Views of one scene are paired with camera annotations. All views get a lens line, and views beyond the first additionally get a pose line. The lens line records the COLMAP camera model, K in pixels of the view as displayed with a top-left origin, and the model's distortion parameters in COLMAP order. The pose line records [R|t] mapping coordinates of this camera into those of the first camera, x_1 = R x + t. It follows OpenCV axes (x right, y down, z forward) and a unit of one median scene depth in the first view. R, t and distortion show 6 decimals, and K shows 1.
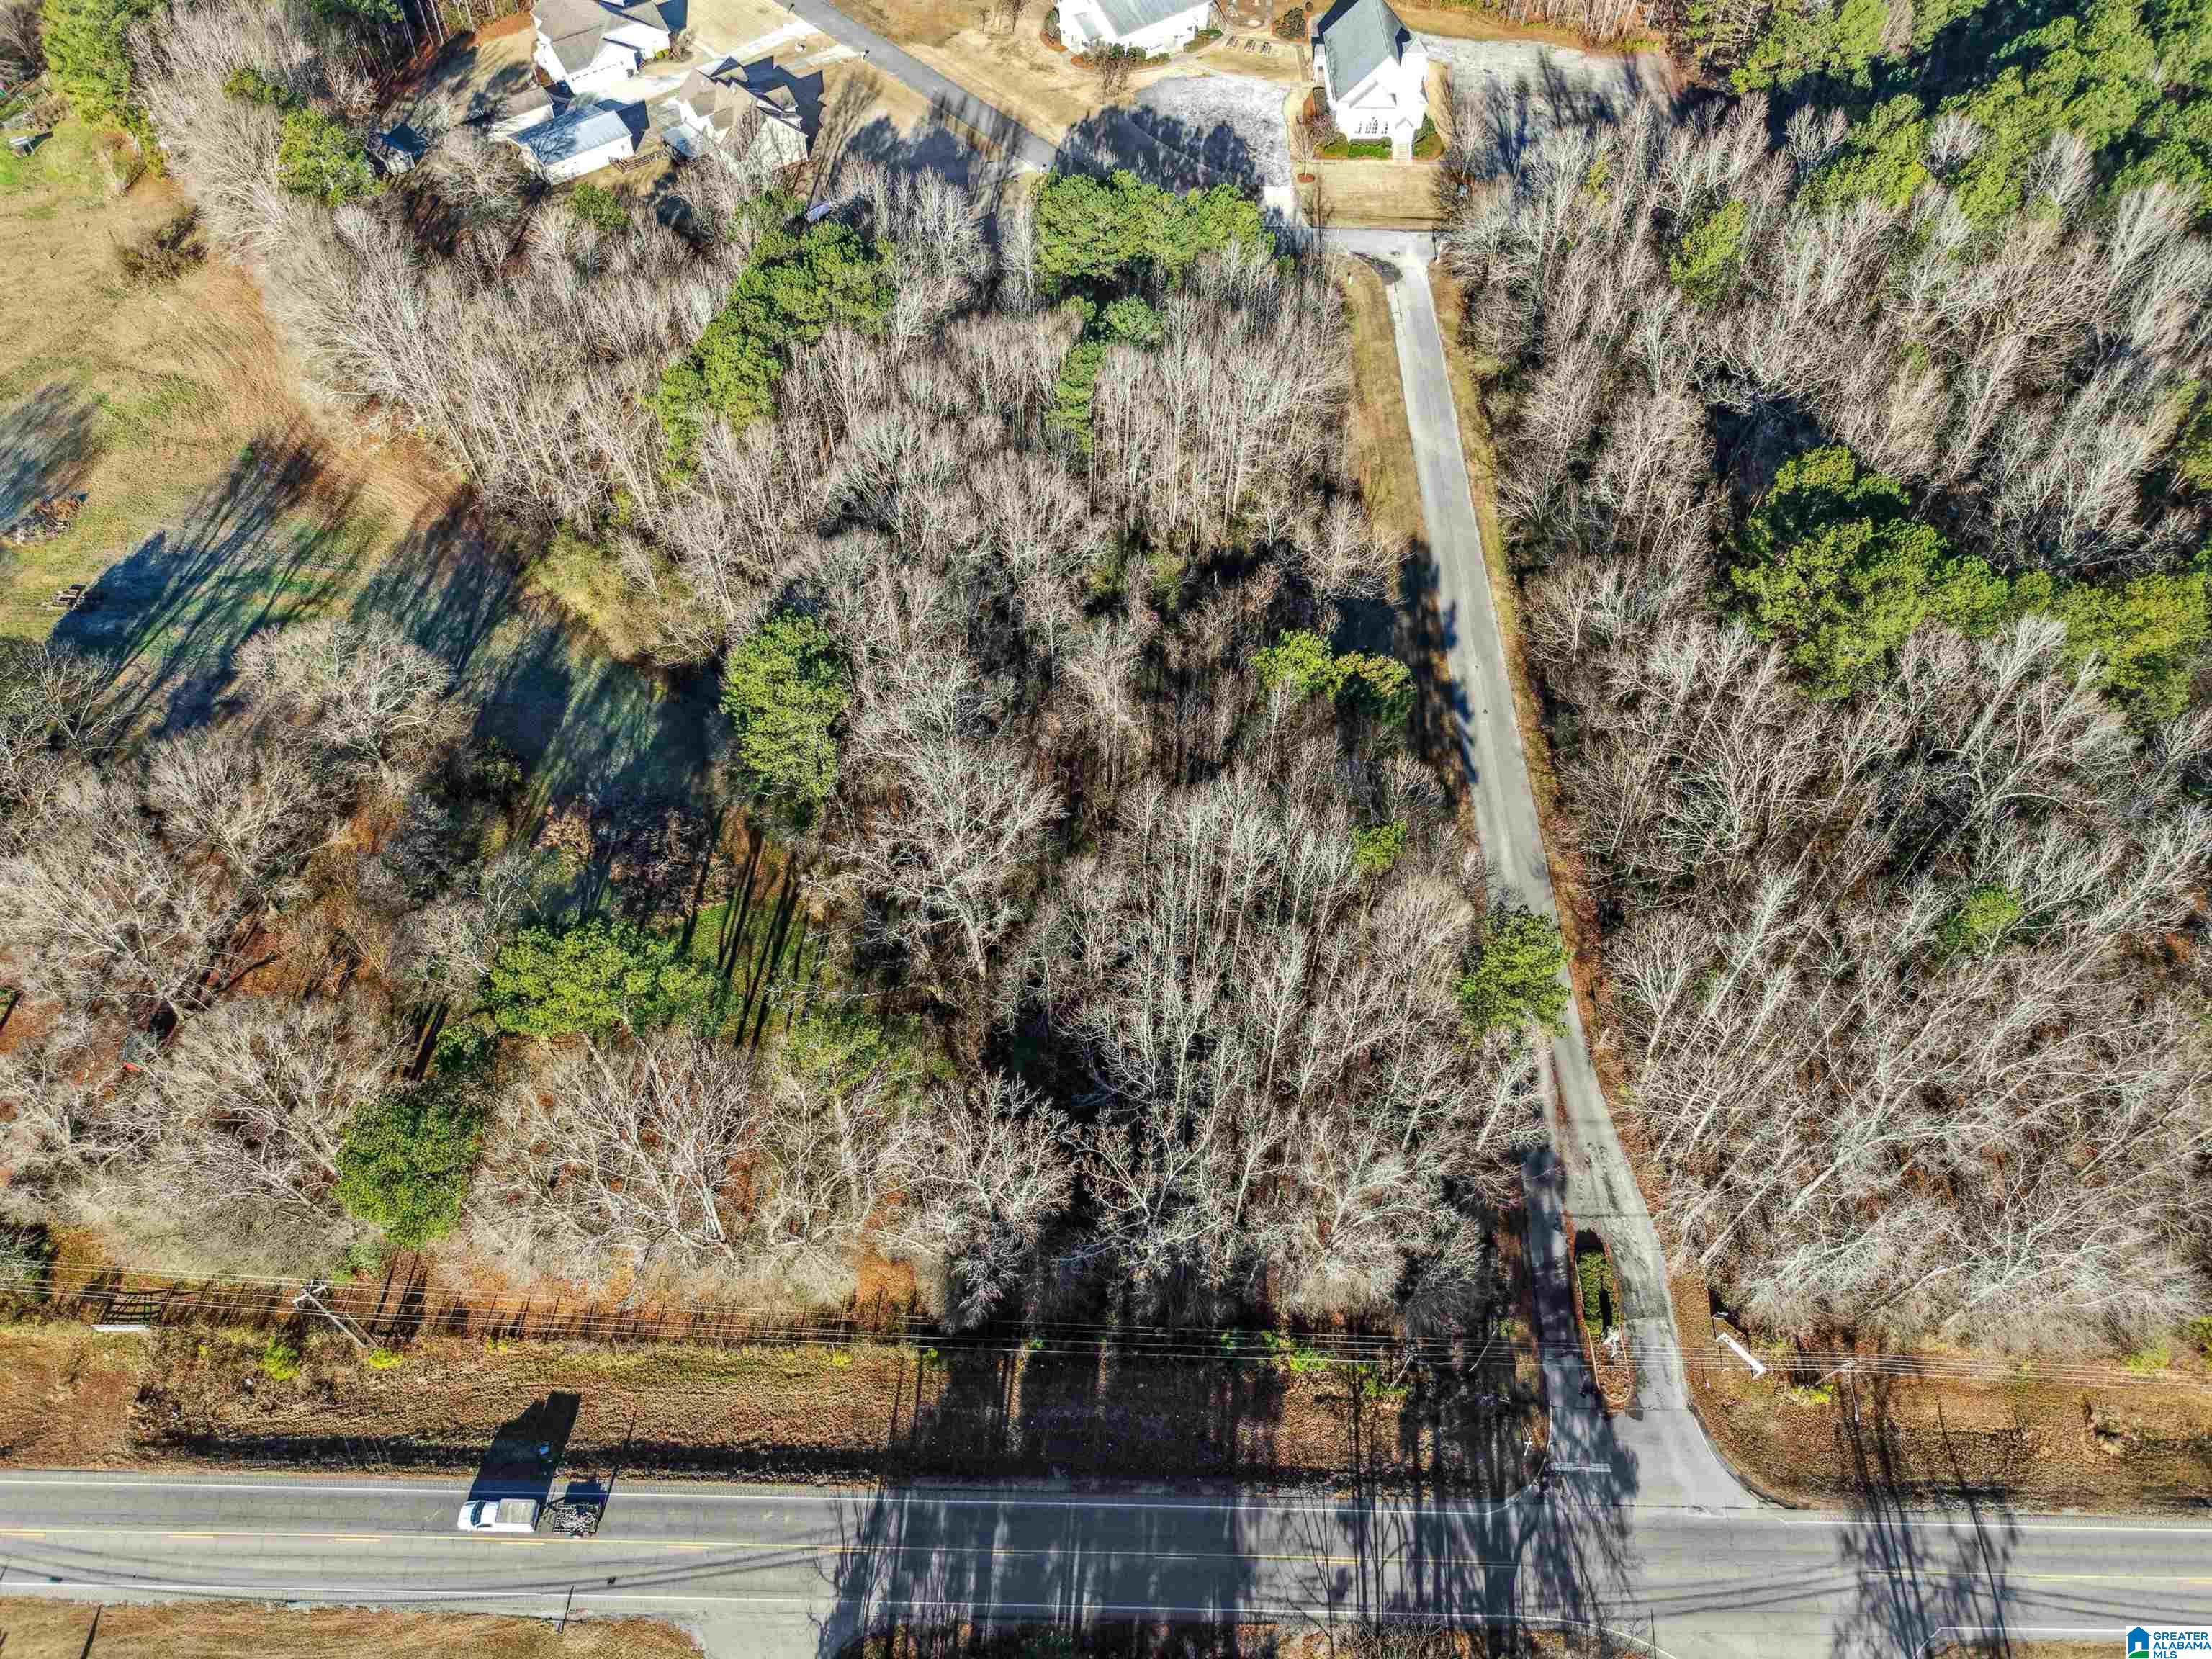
lens RADIAL K [[1522.8, 0, 1110.3], [0, 1522.8, 840.7], [0, 0, 1]] dist [0.004984, 0.000548]
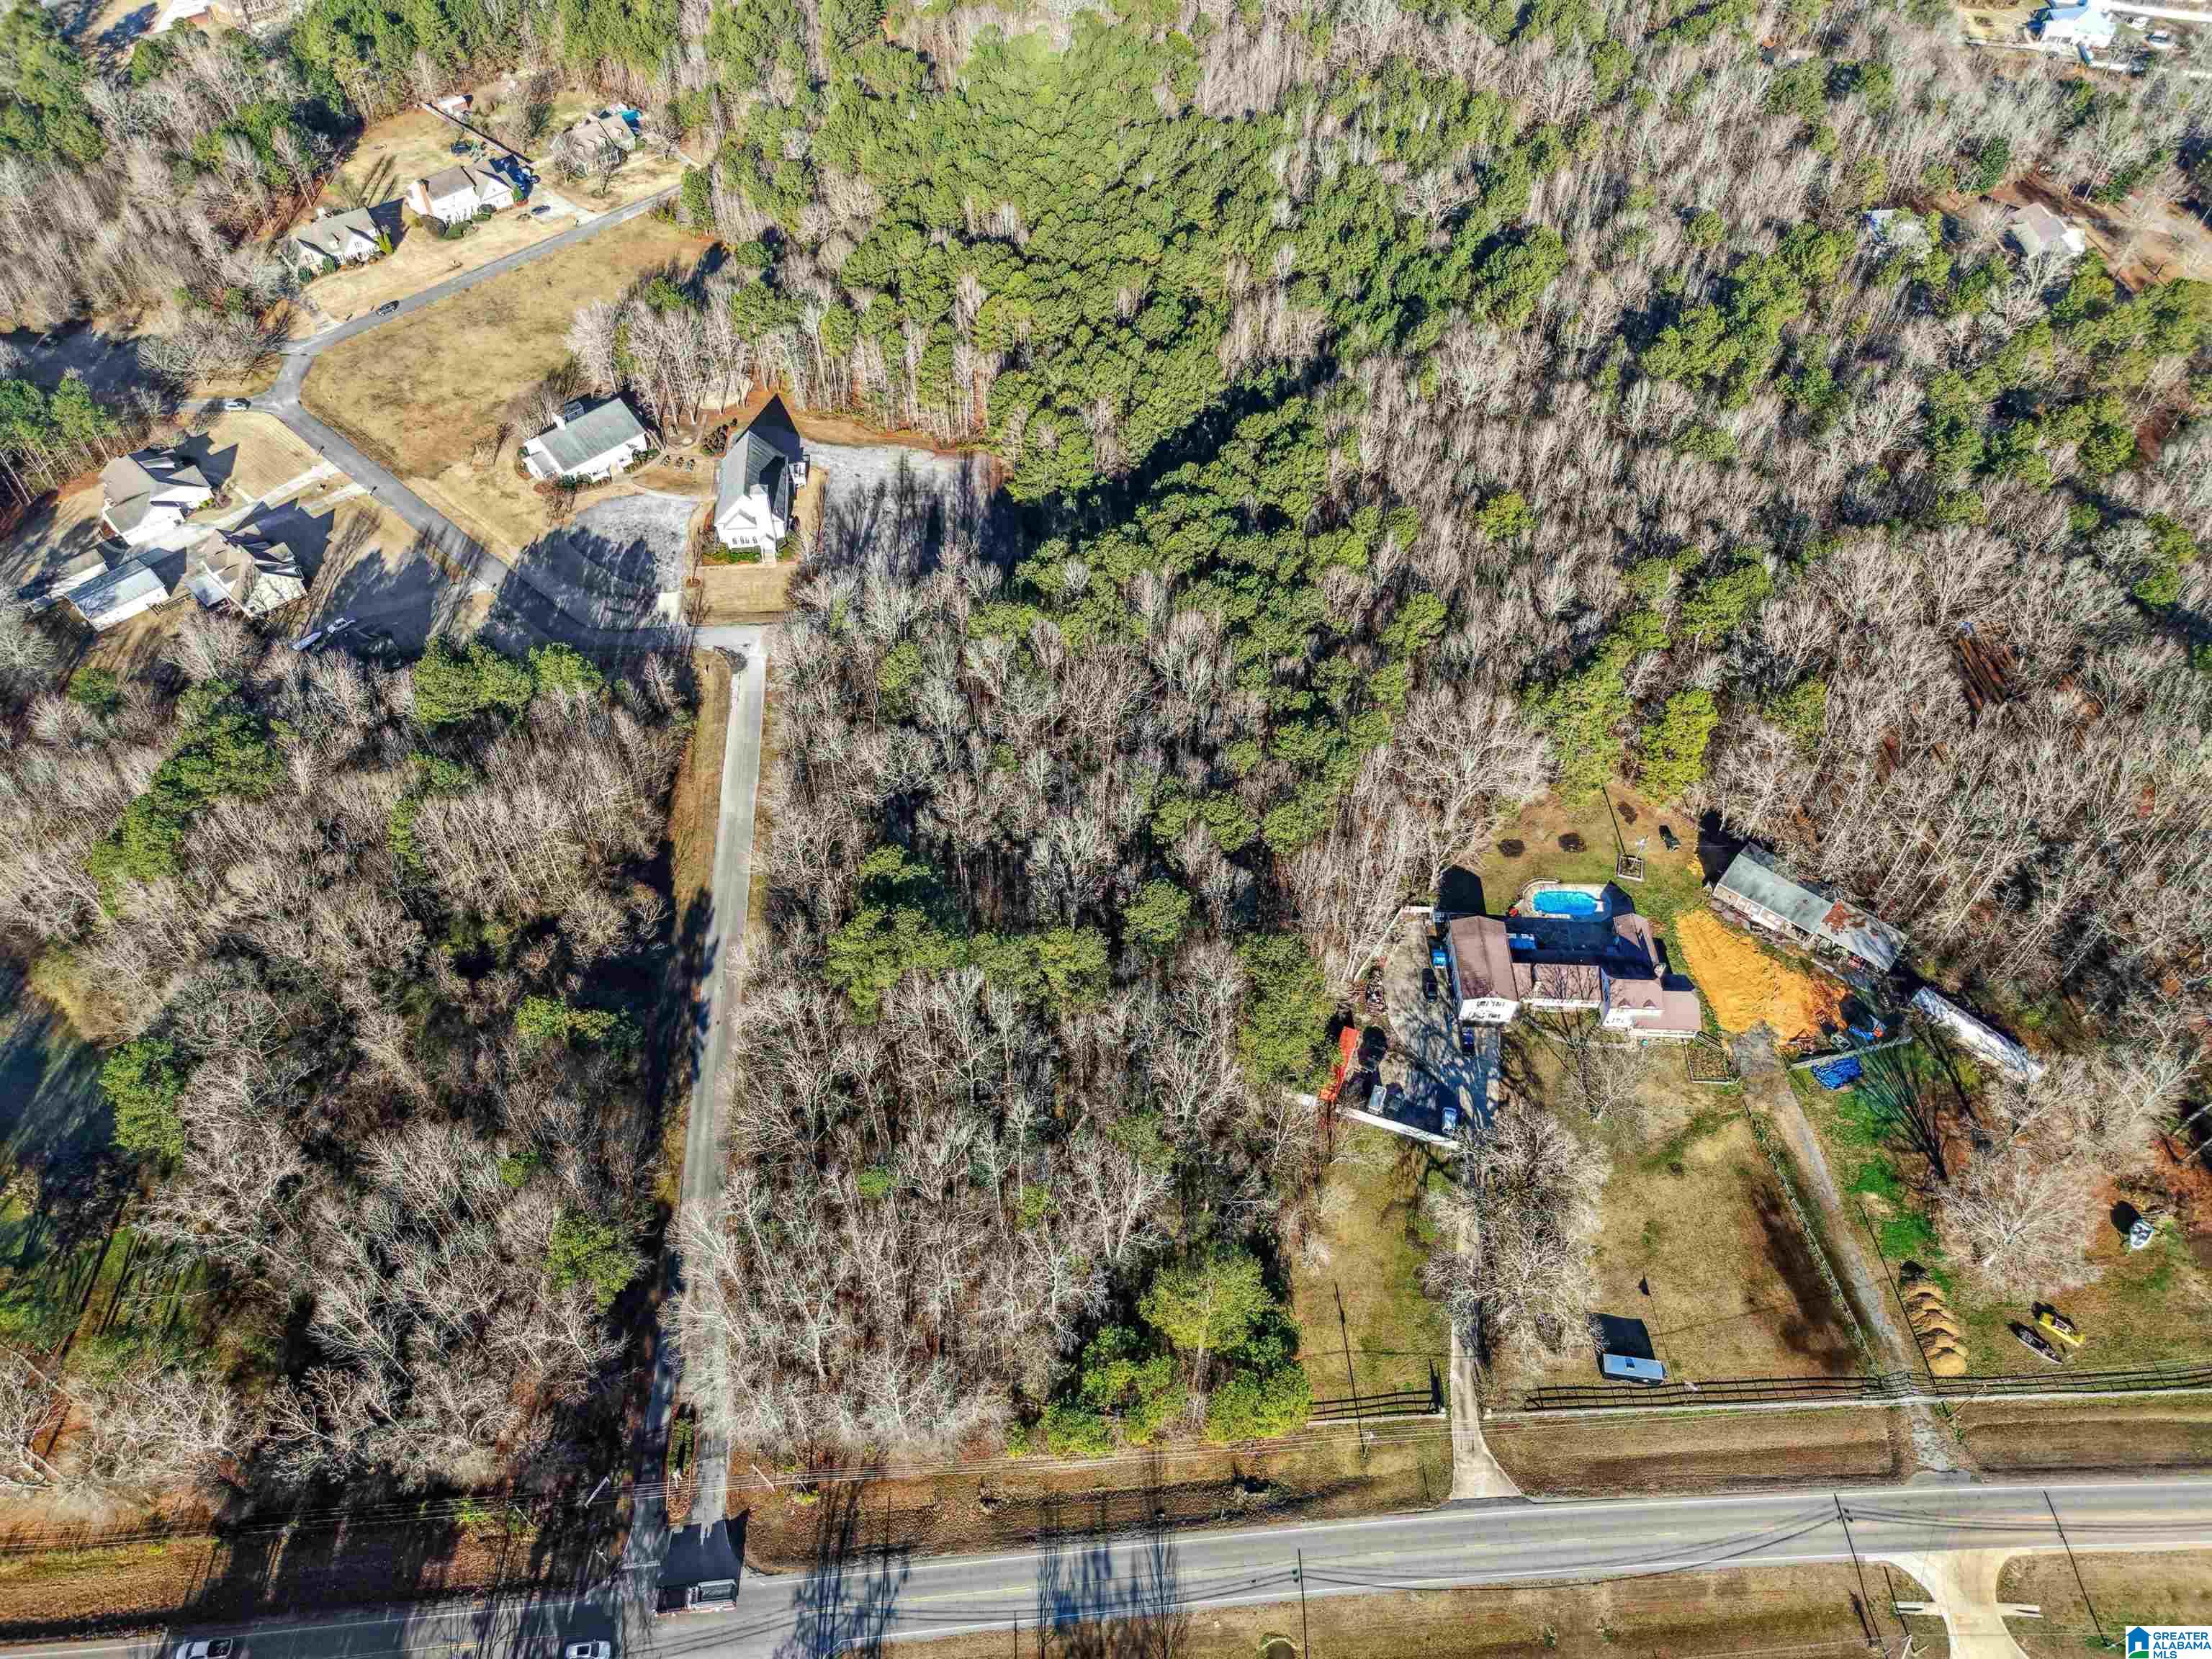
lens RADIAL K [[1486.4, 0, 1104.4], [0, 1486.4, 835.8], [0, 0, 1]] dist [0.009744, -0.006936]
pose [[0.993316, -0.082537, 0.080691, 0.538881], [0.087885, 0.993998, -0.065144, -0.144992], [-0.074830, 0.071800, 0.994608, -0.460191]]
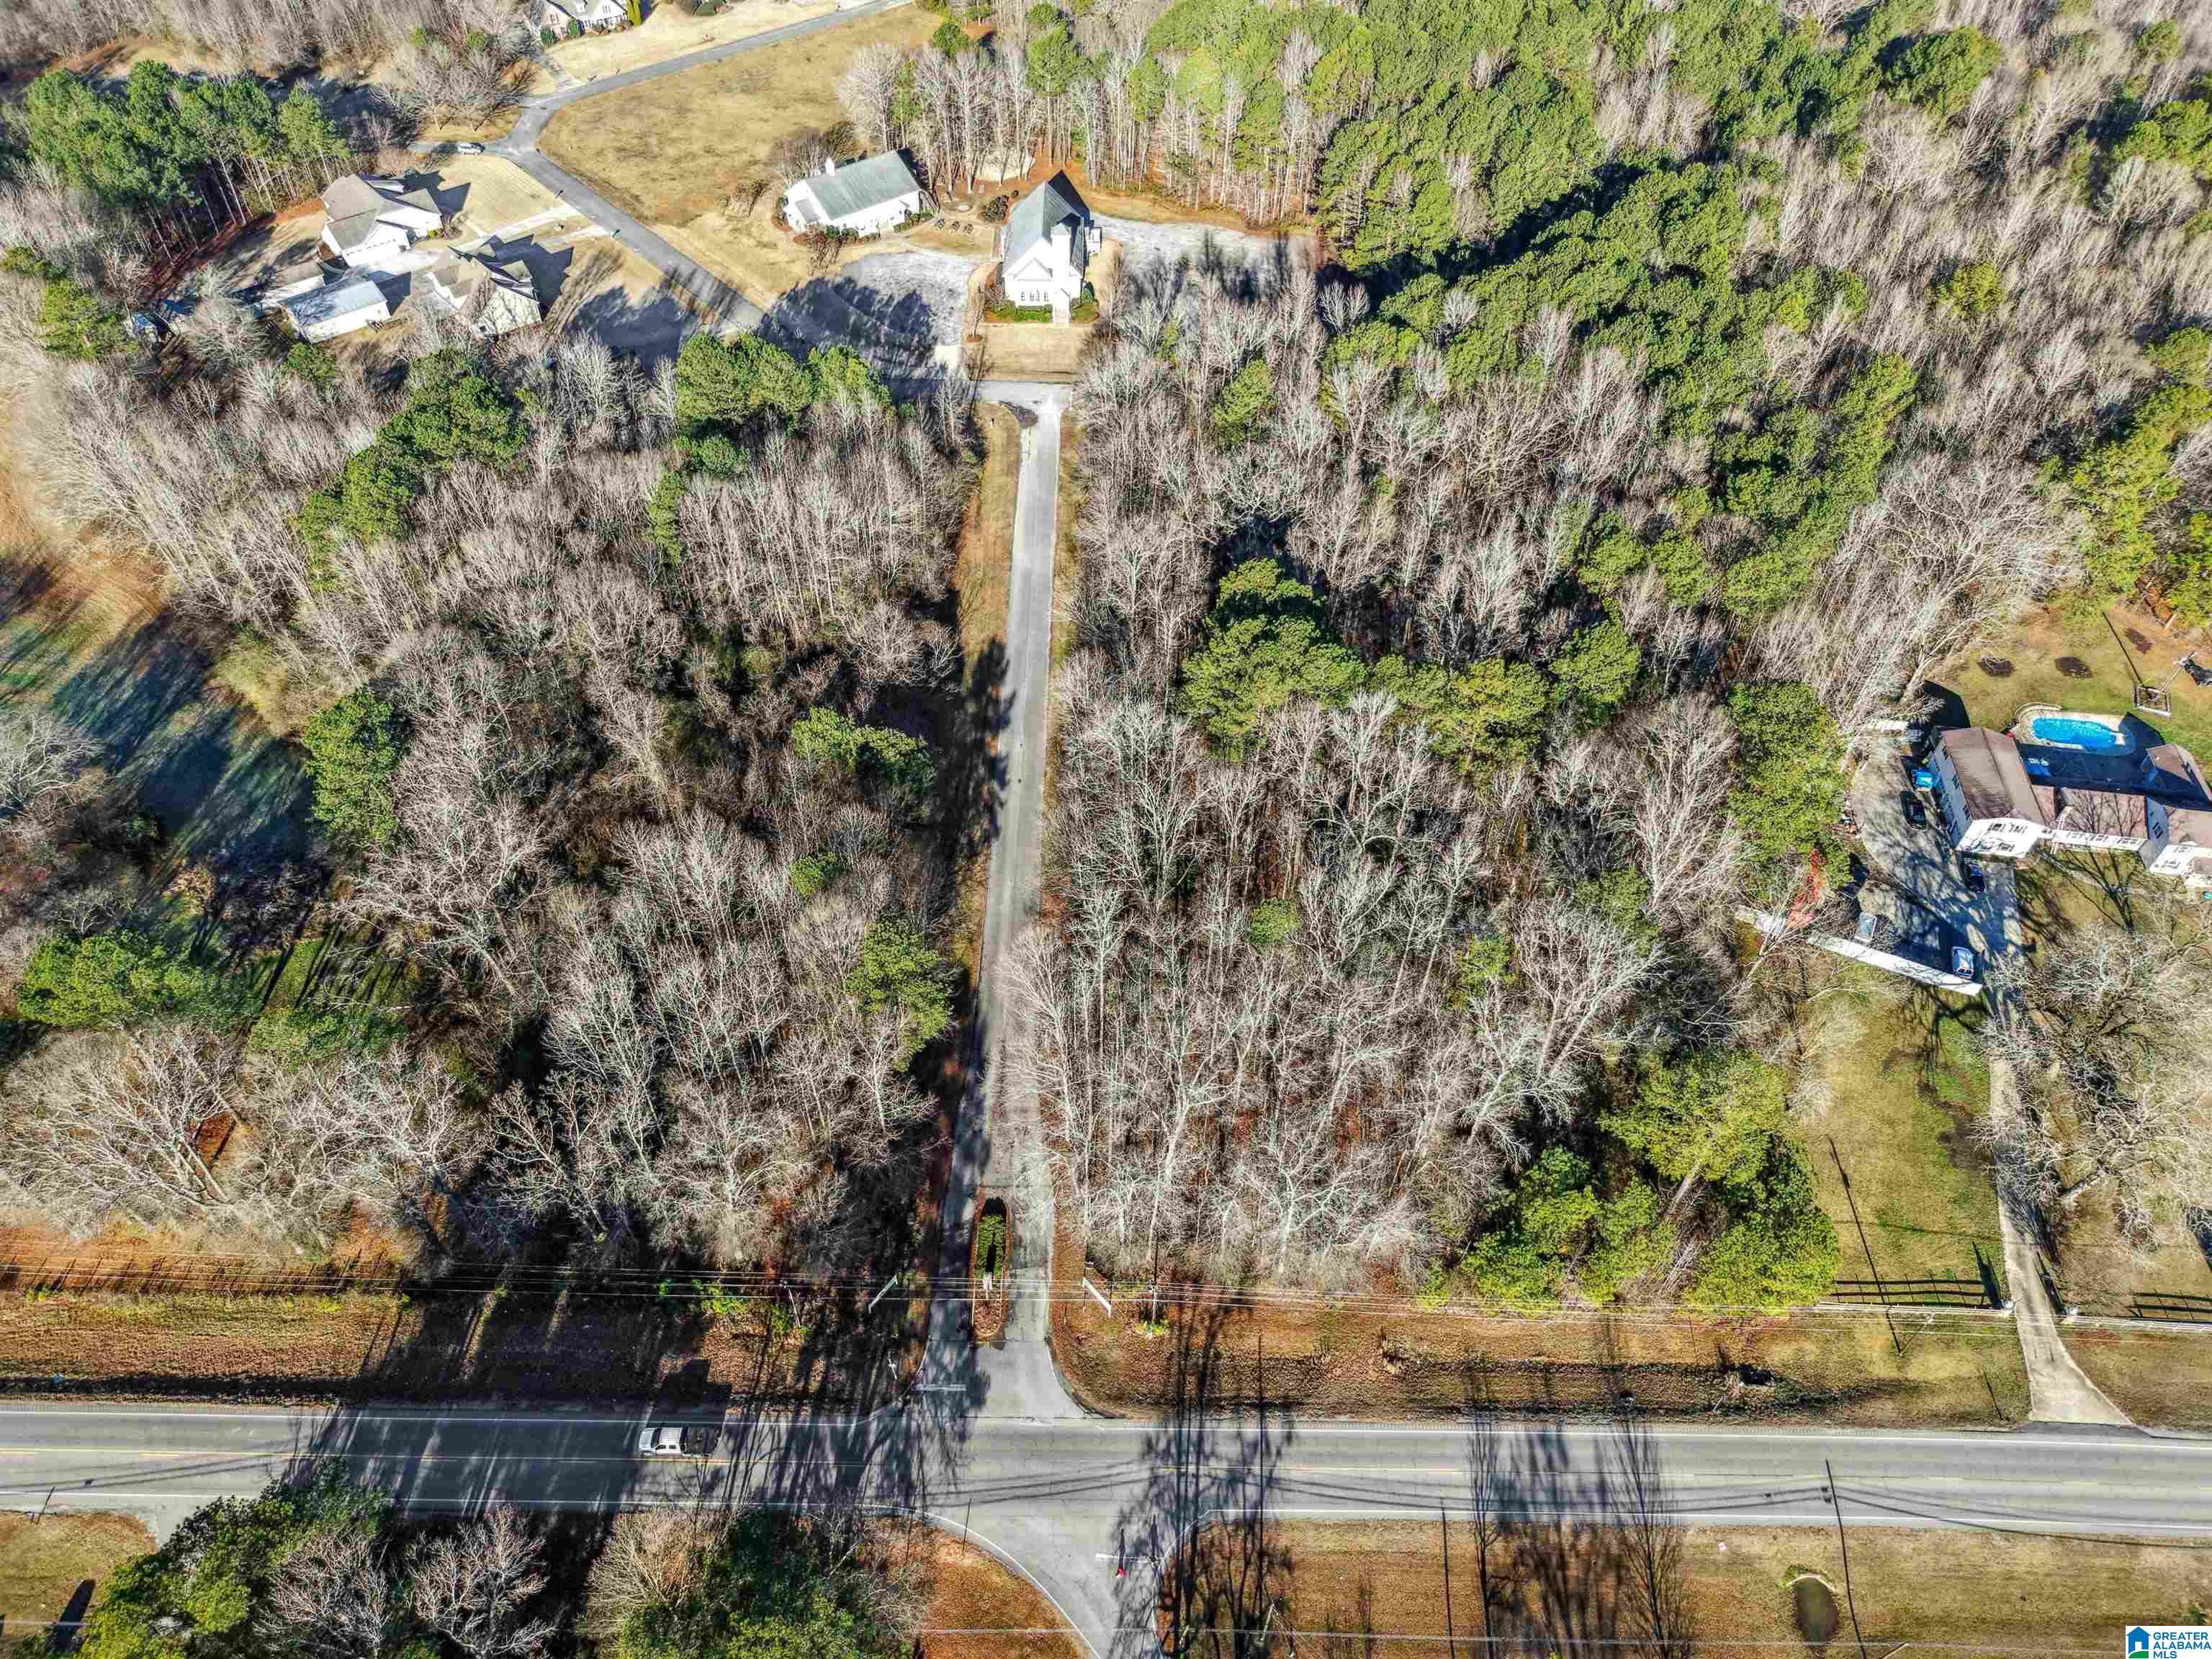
lens RADIAL K [[1527.2, 0, 1114.3], [0, 1527.2, 827.1], [0, 0, 1]] dist [0.009813, -0.006156]
pose [[0.999882, -0.003622, 0.014960, 0.319775], [0.005062, 0.995230, -0.097428, 0.069264], [-0.014536, 0.097492, 0.995130, -0.173893]]
